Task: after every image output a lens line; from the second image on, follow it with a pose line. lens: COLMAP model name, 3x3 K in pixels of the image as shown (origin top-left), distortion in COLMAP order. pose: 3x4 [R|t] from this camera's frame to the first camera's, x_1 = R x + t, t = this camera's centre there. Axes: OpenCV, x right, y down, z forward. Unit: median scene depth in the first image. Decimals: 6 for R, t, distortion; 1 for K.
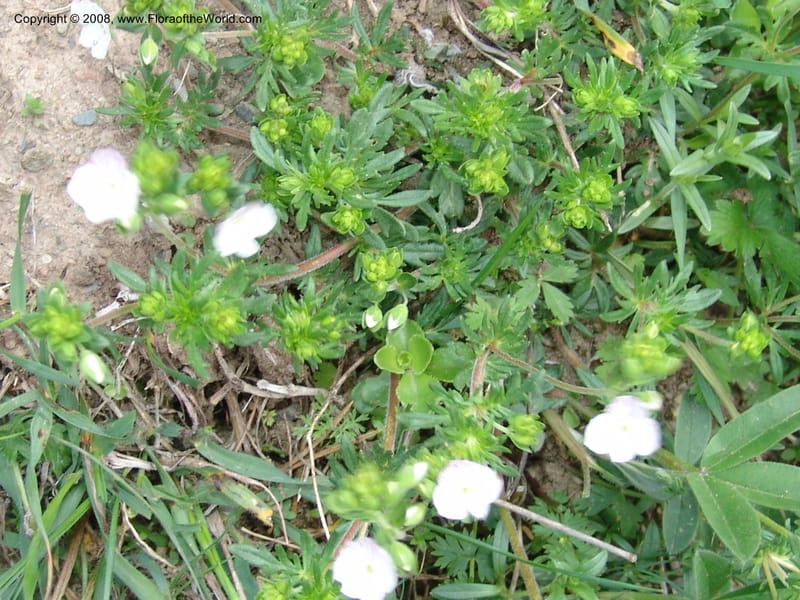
lens RADIAL K [[1874.6, 0, 397.2], [0, 1874.6, 295.8], [0, 0, 1]] dist [-0.093852, 0.000000]
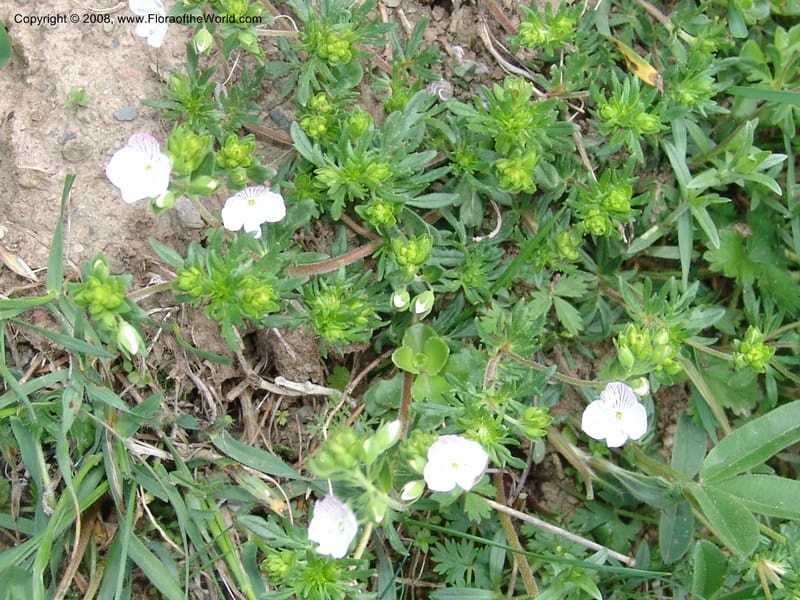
lens RADIAL K [[1874.6, 0, 402.1], [0, 1874.6, 301.1], [0, 0, 1]] dist [-0.093852, 0.000000]
pose [[0.997977, 0.051086, 0.037852, -0.047262], [-0.048303, 0.996300, -0.071091, 0.075659], [-0.041344, 0.069119, 0.996751, -0.038189]]
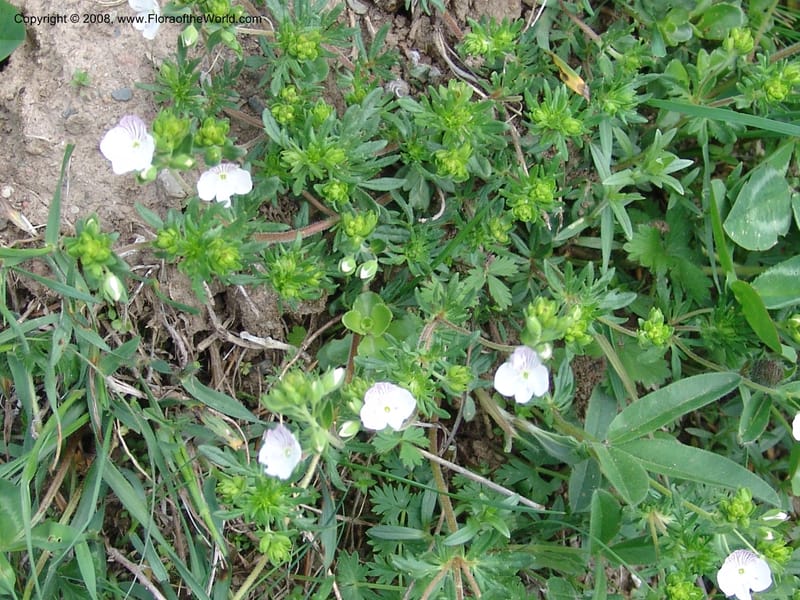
lens RADIAL K [[1874.6, 0, 402.5], [0, 1874.6, 302.8], [0, 0, 1]] dist [-0.093852, 0.000000]
pose [[0.993764, 0.105097, 0.037240, -0.019439], [-0.102329, 0.992303, -0.069741, 0.101949], [-0.044283, 0.065495, 0.996870, -0.189614]]
